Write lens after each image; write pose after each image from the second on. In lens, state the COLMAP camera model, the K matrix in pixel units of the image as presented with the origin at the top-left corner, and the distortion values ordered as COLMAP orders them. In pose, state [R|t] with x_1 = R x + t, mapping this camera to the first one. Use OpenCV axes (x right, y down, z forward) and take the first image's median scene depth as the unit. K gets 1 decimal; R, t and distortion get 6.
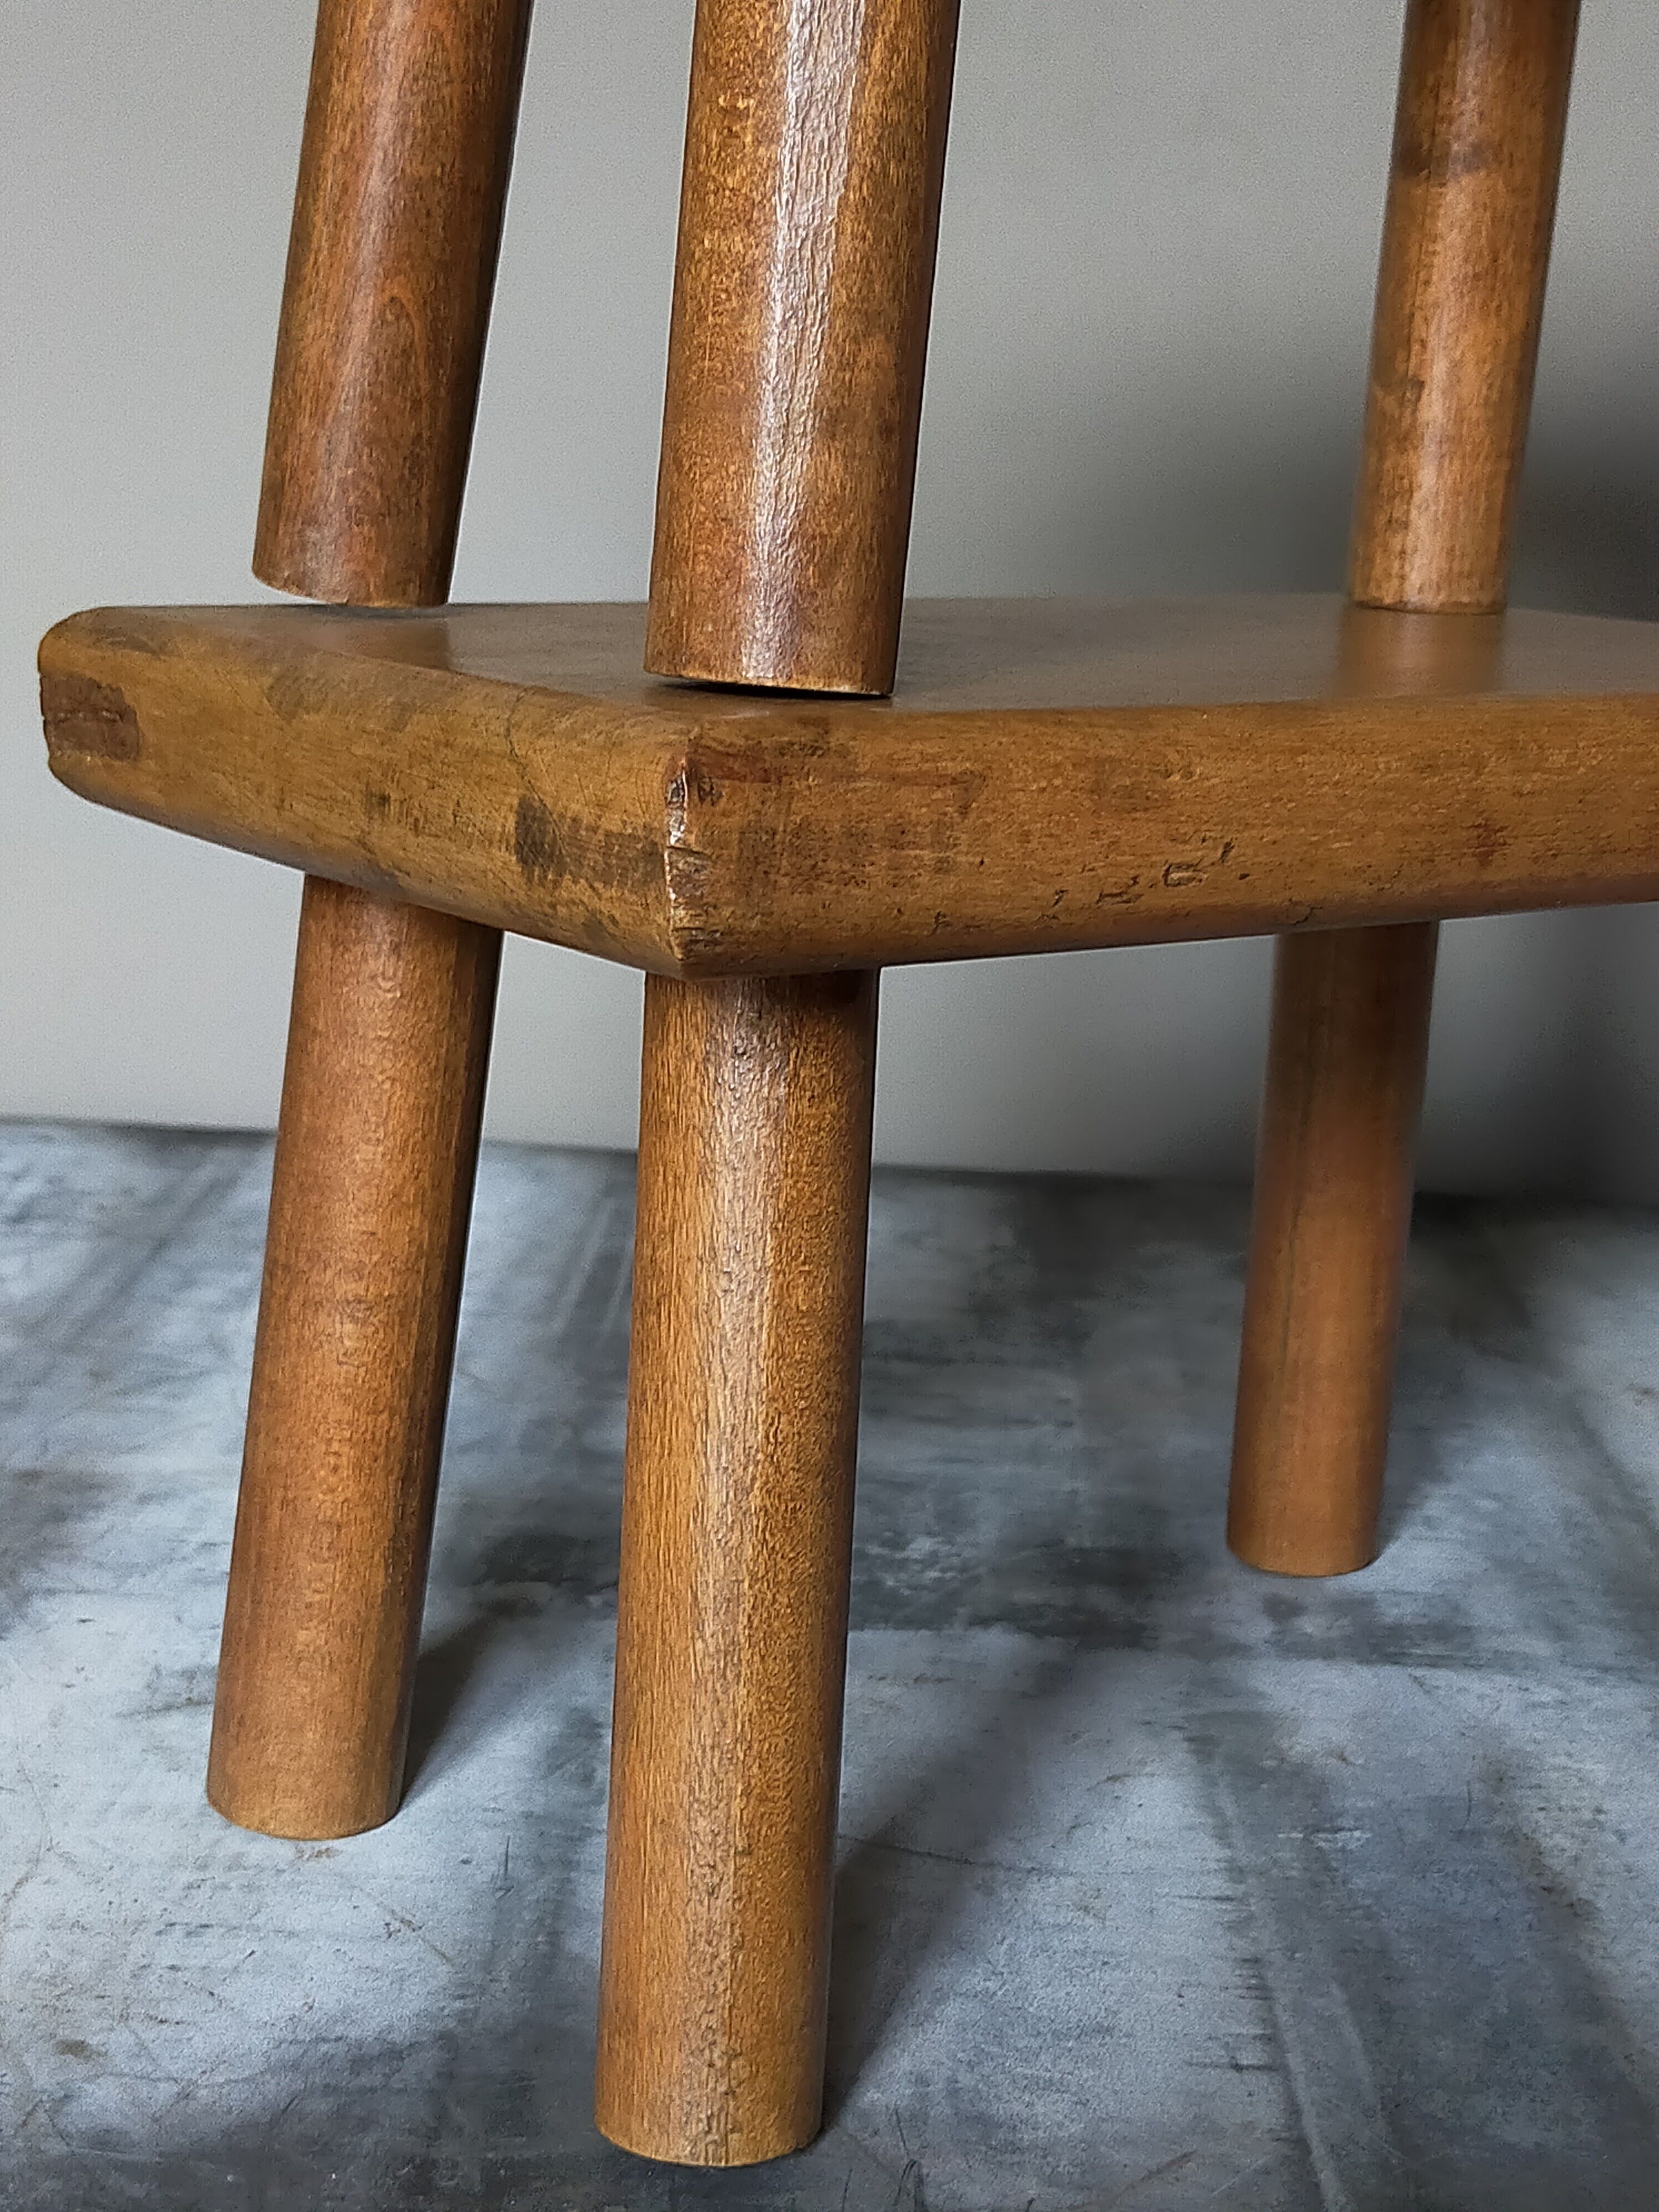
lens RADIAL K [[3241.6, 0, 828.8], [0, 3241.6, 1080.0], [0, 0, 1]] dist [0.101319, -0.084581]
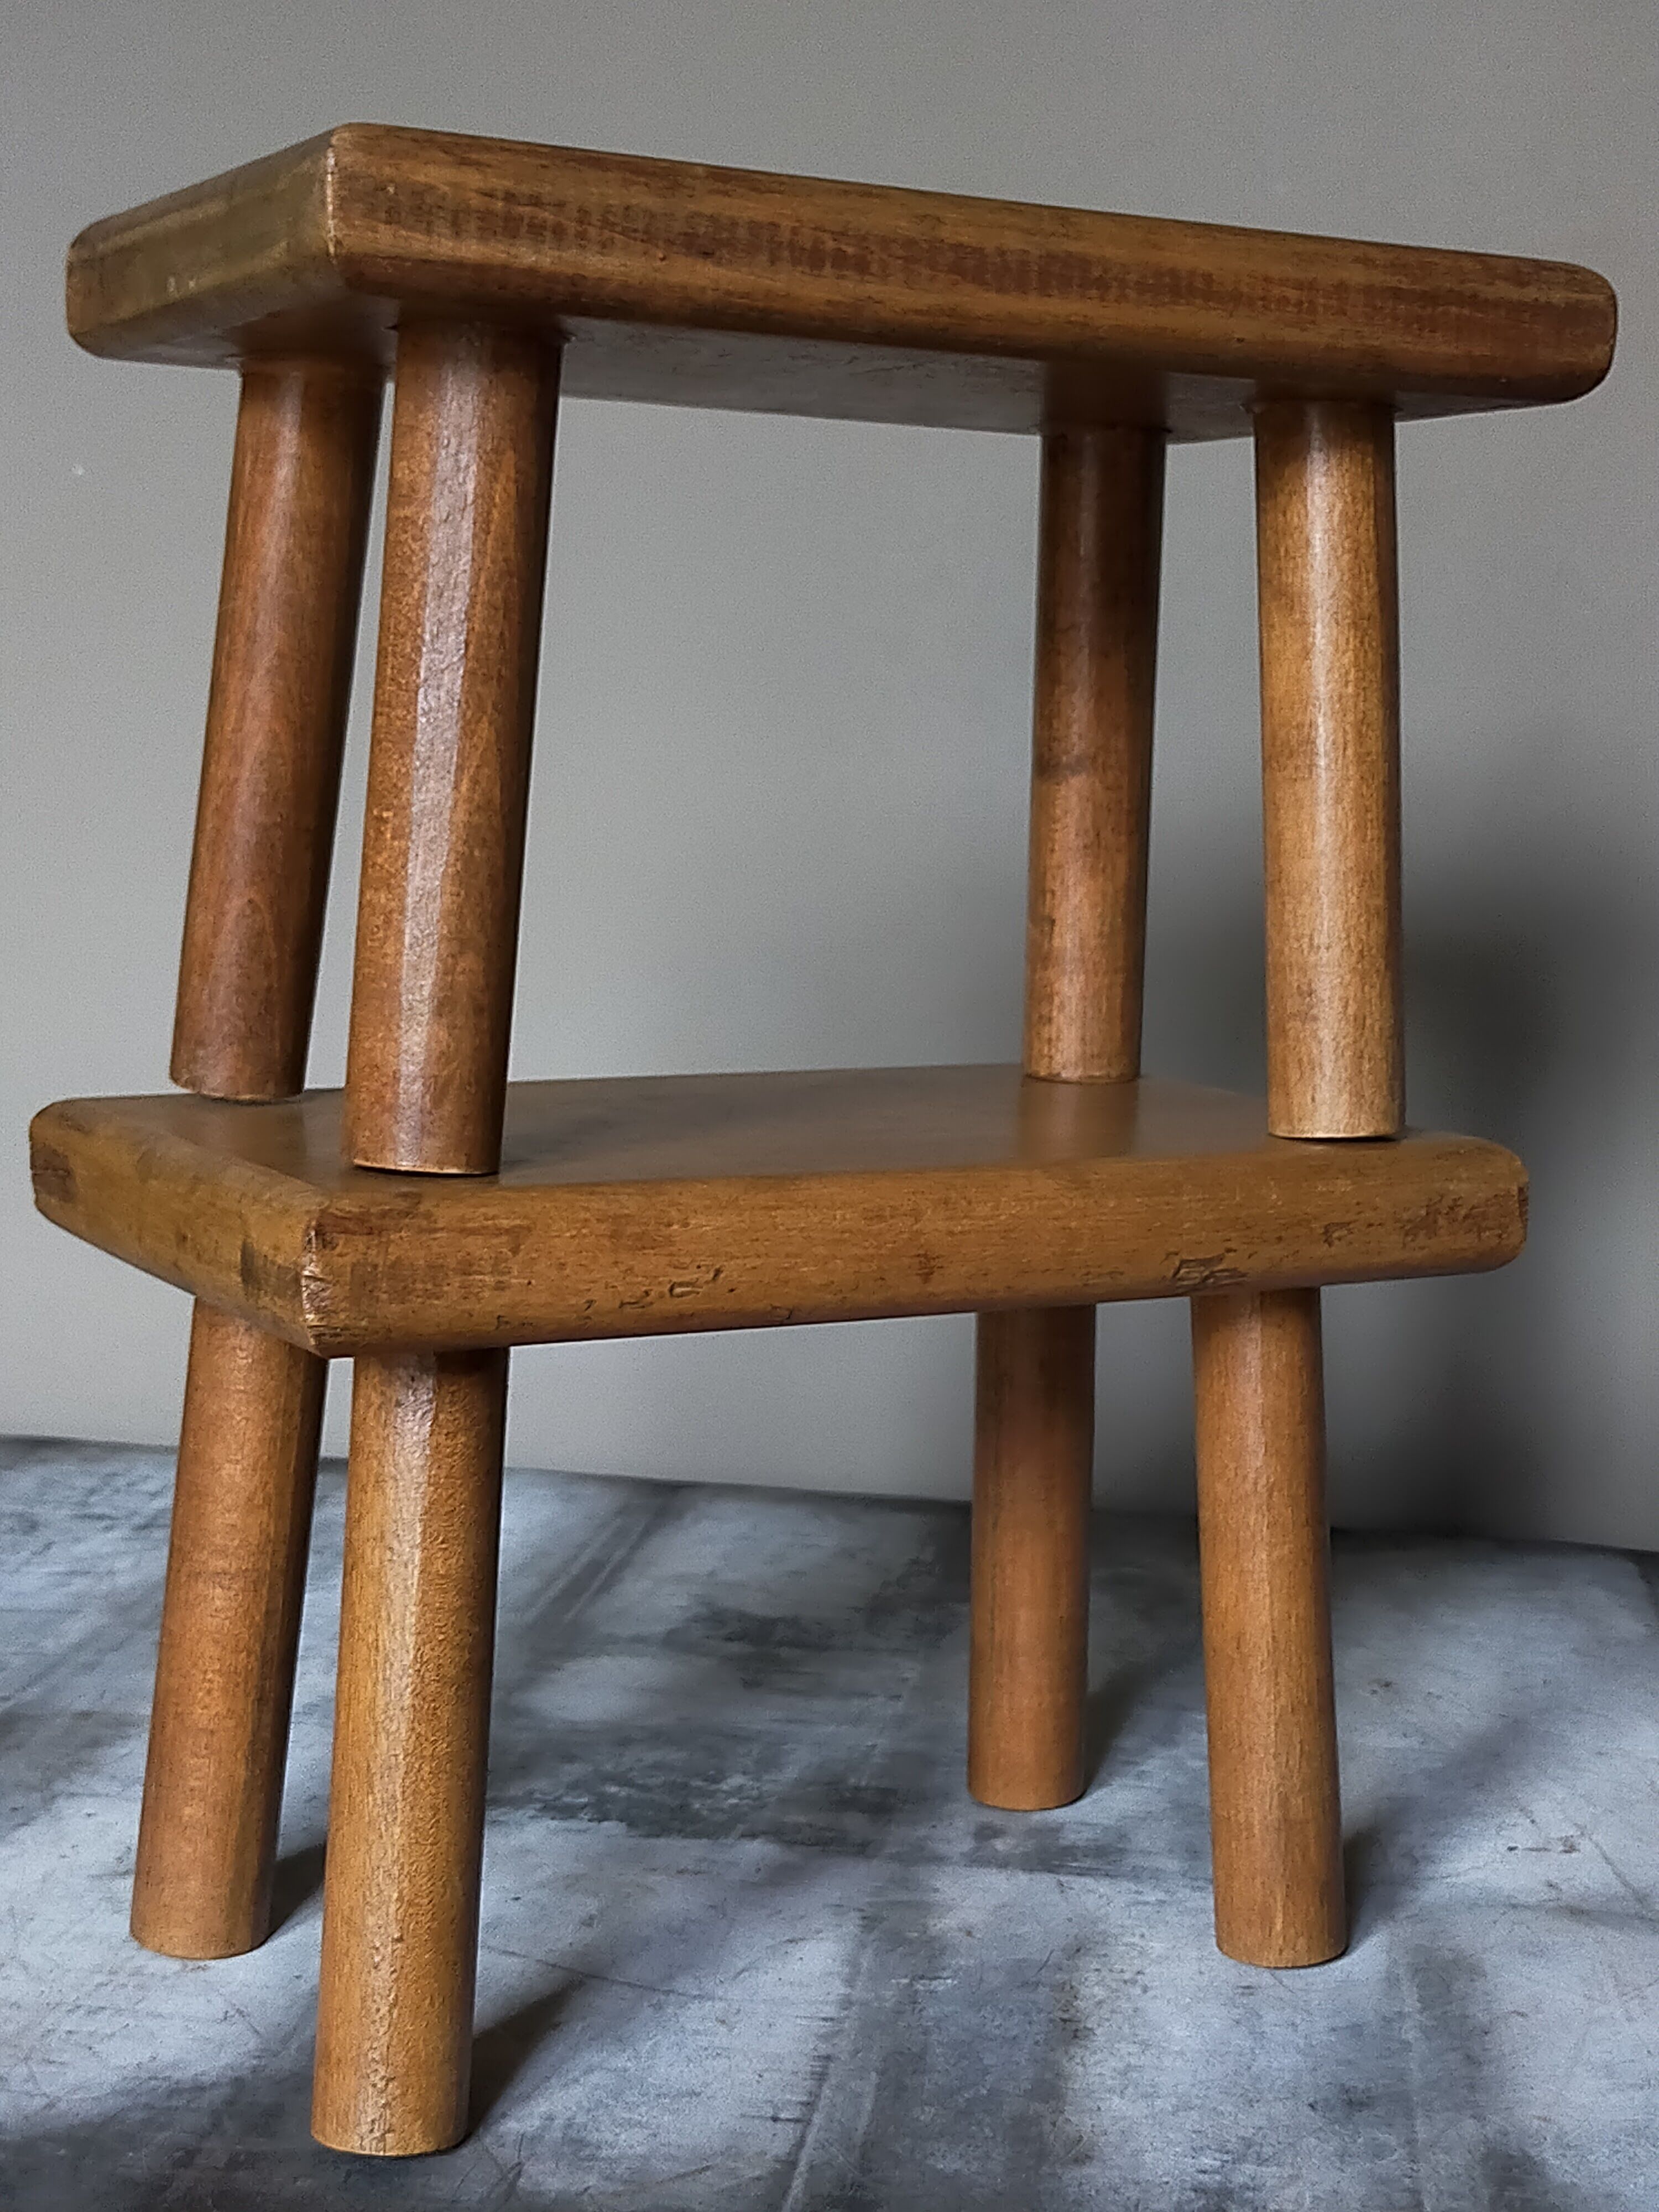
lens RADIAL K [[3225.3, 0, 830.1], [0, 3225.3, 1108.2], [0, 0, 1]] dist [0.129002, -0.228822]
pose [[0.992862, -0.000468, -0.119268, 0.308779], [-0.011105, 0.995286, -0.096349, -0.001971], [0.118751, 0.096986, 0.988176, -0.436384]]
